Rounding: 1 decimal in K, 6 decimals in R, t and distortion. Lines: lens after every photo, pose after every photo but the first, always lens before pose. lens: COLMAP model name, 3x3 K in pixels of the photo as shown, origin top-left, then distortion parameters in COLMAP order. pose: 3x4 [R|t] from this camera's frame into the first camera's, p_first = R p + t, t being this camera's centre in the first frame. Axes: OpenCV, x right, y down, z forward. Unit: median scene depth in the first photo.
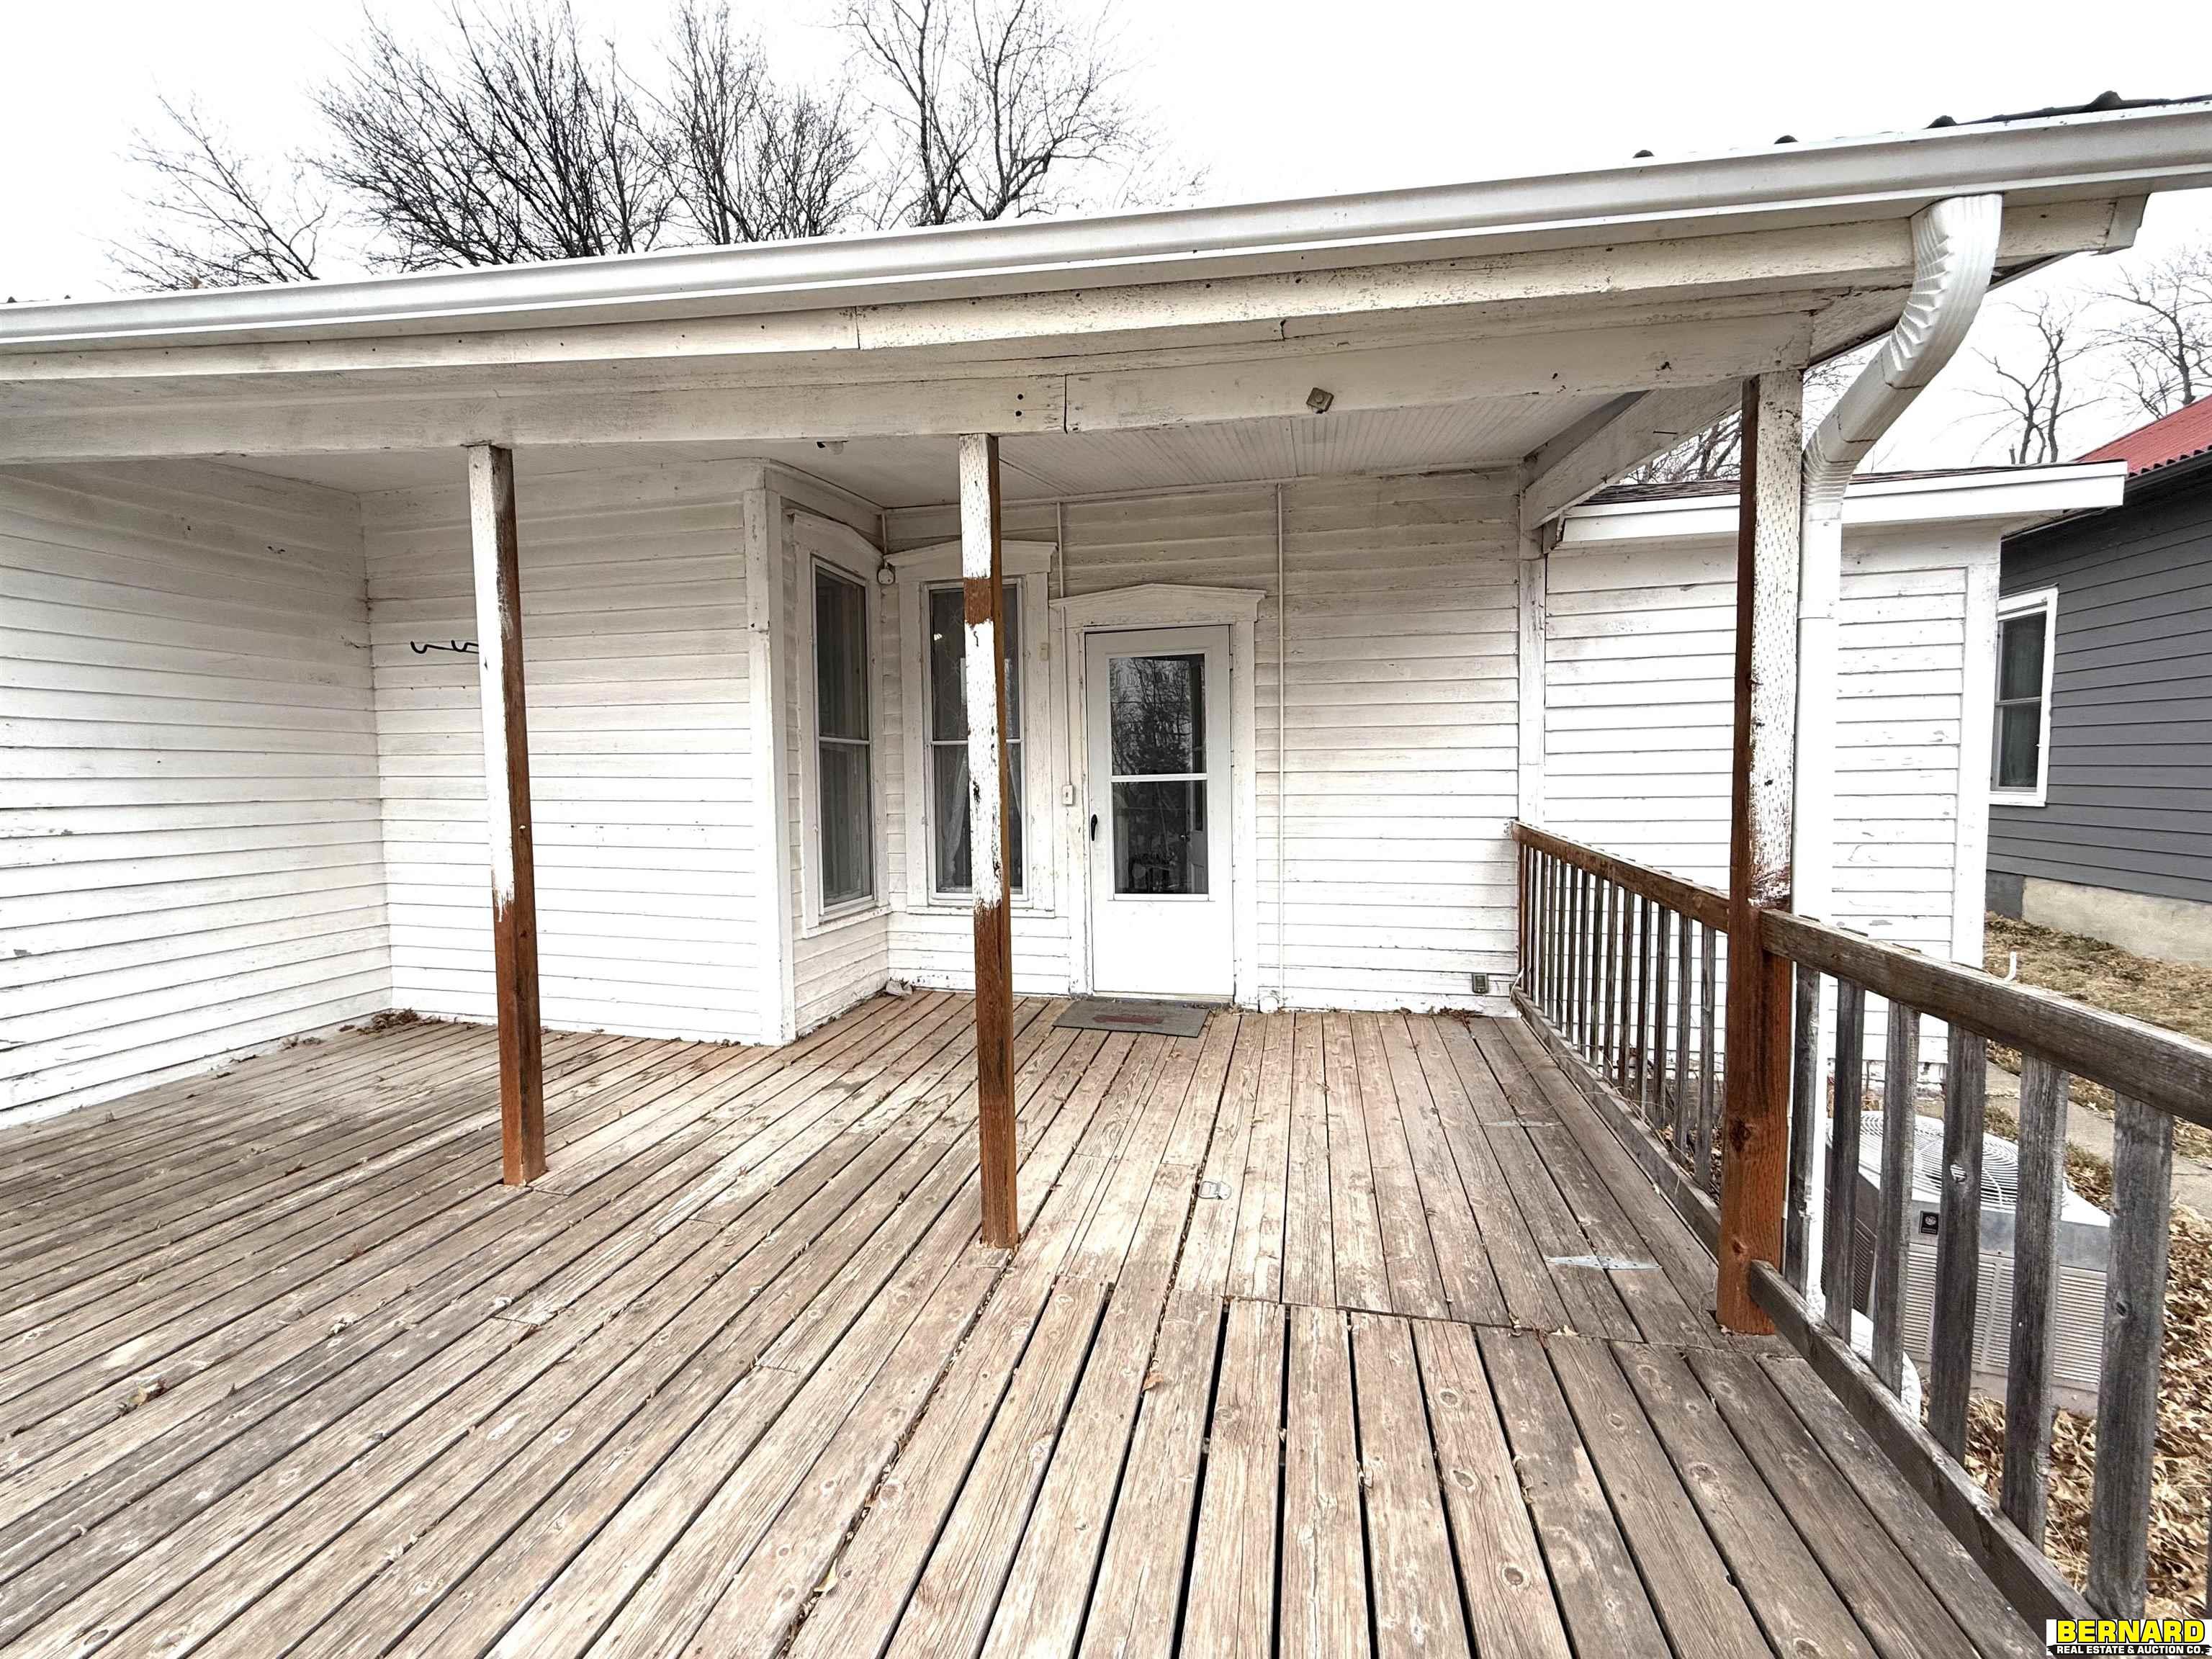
lens RADIAL K [[880.9, 0, 1106.0], [0, 880.9, 829.5], [0, 0, 1]] dist [-0.002575, -0.000255]
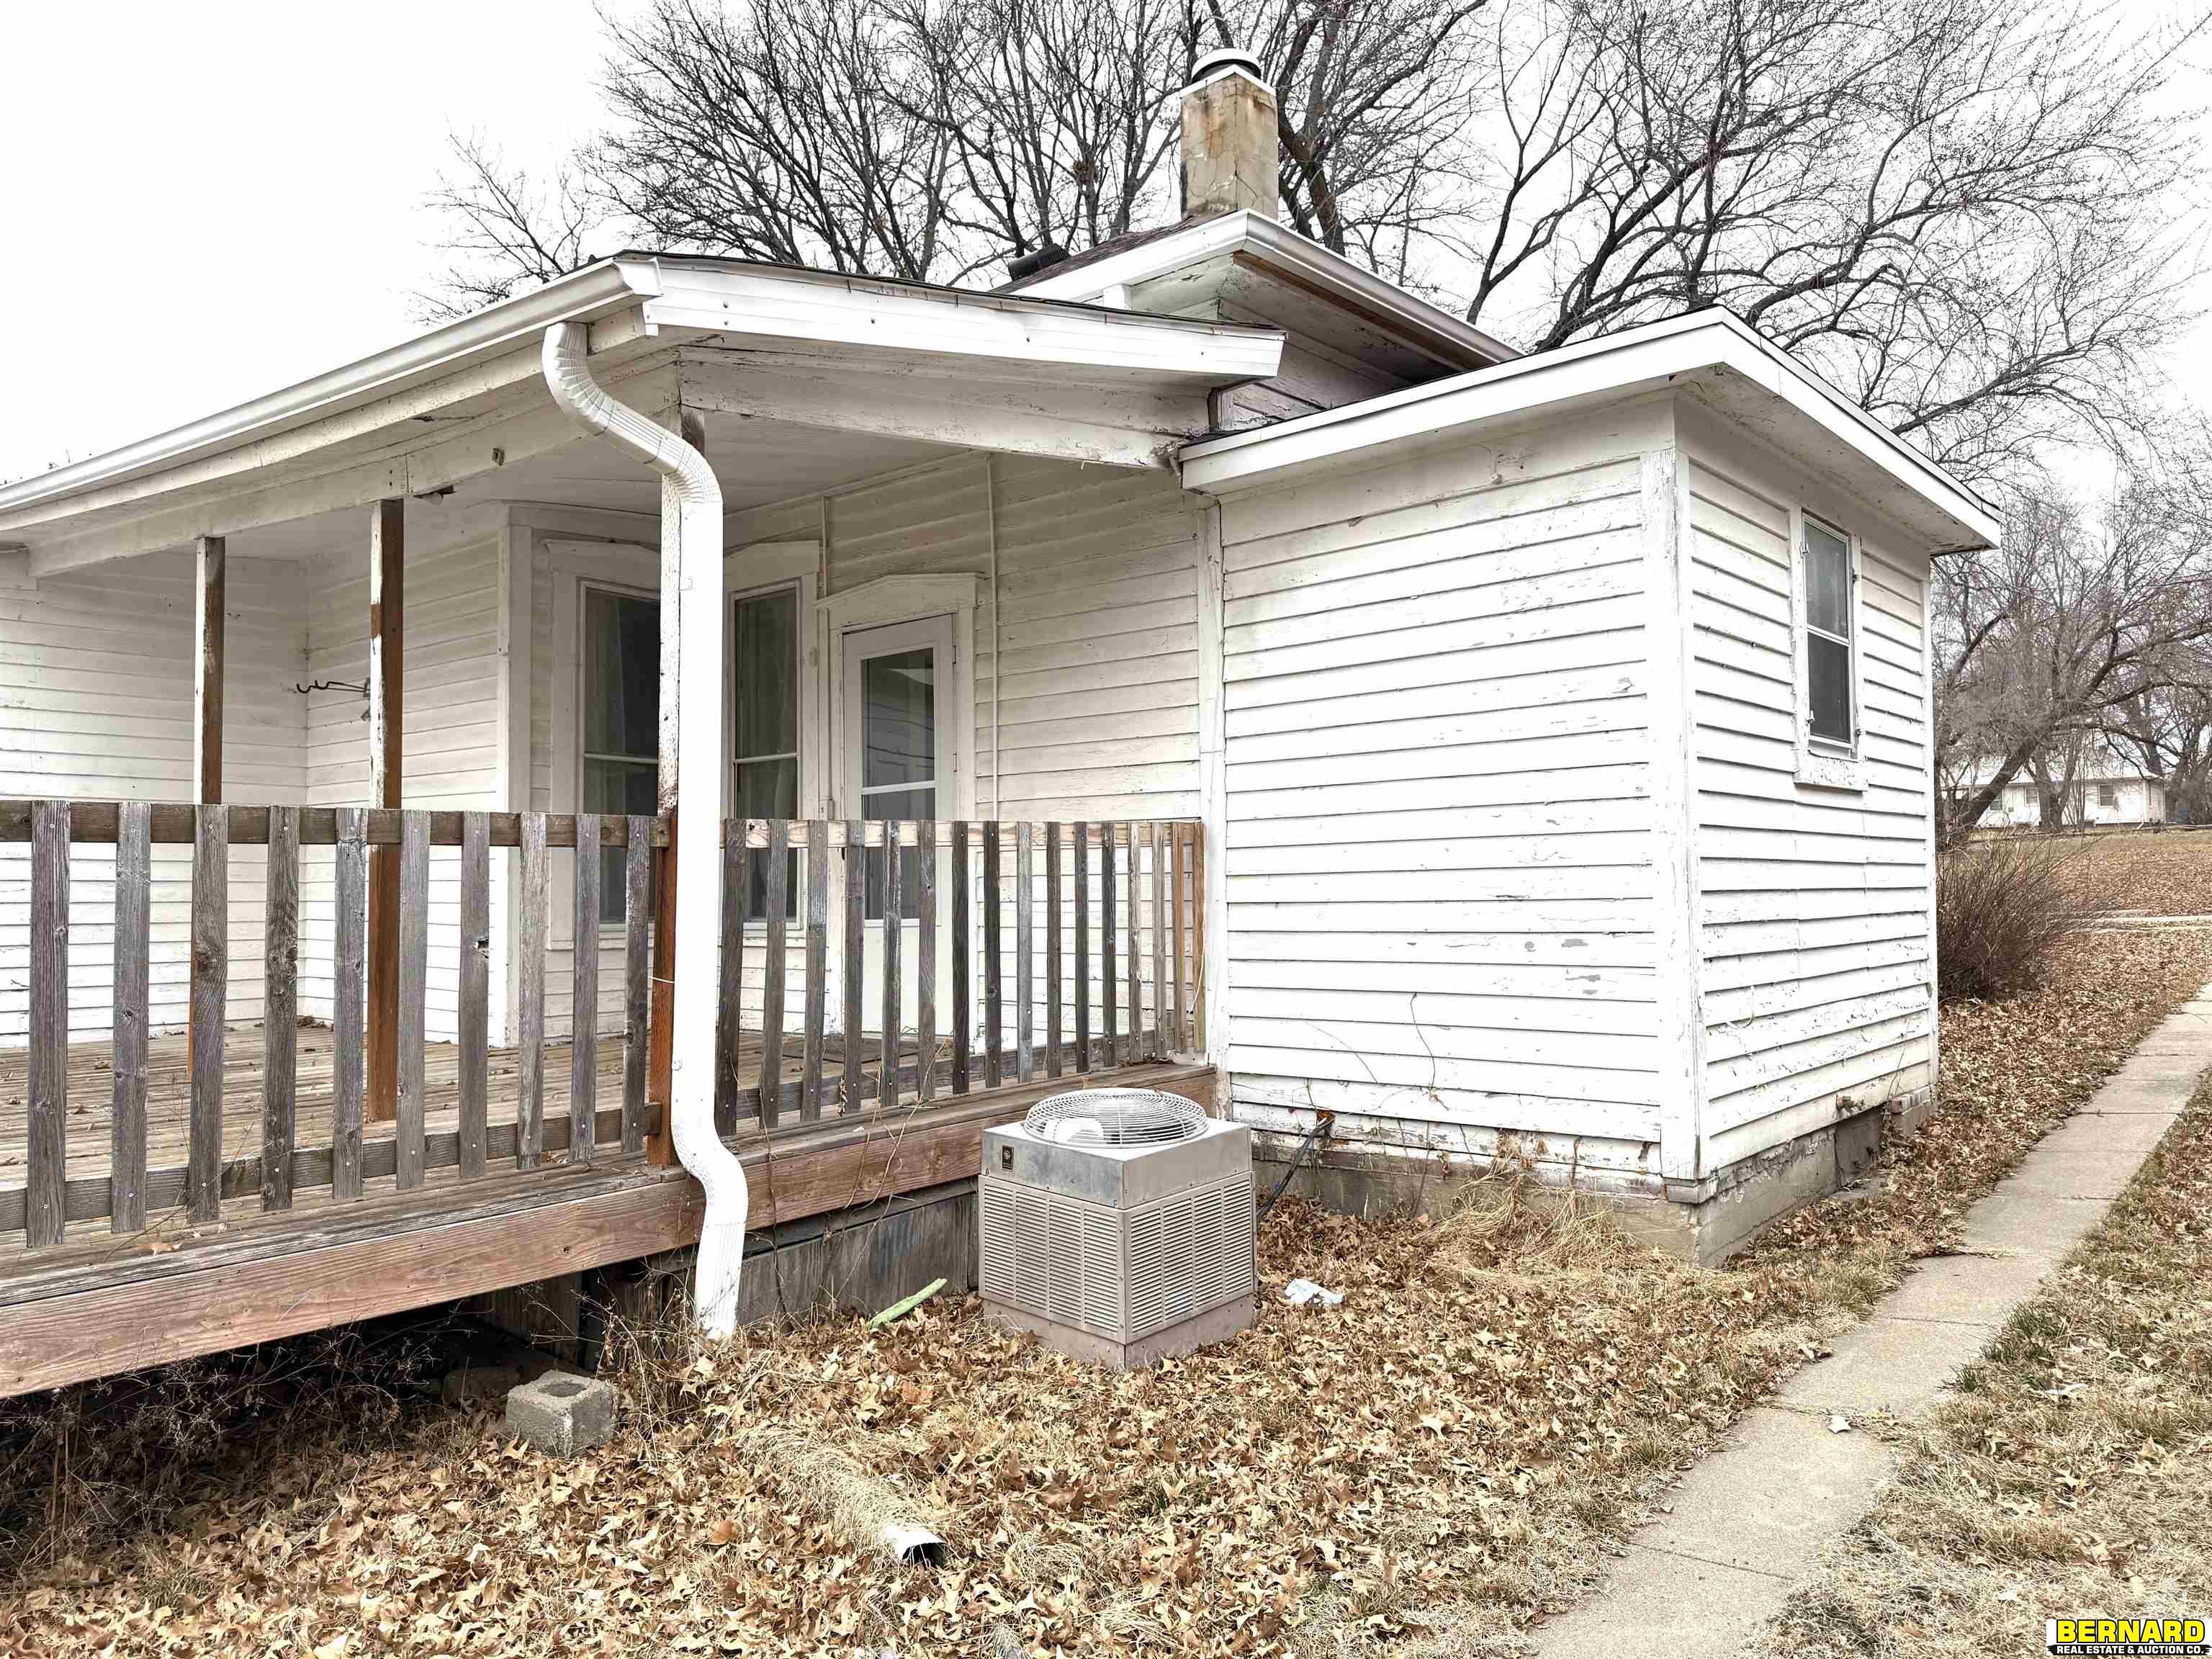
lens RADIAL K [[1514.9, 0, 1106.0], [0, 1514.9, 829.5], [0, 0, 1]] dist [-0.002196, -0.023909]
pose [[0.897947, -0.016102, -0.439810, 1.018036], [-0.026942, 0.995445, -0.091452, 0.129105], [0.439279, 0.093969, 0.893423, -0.292563]]
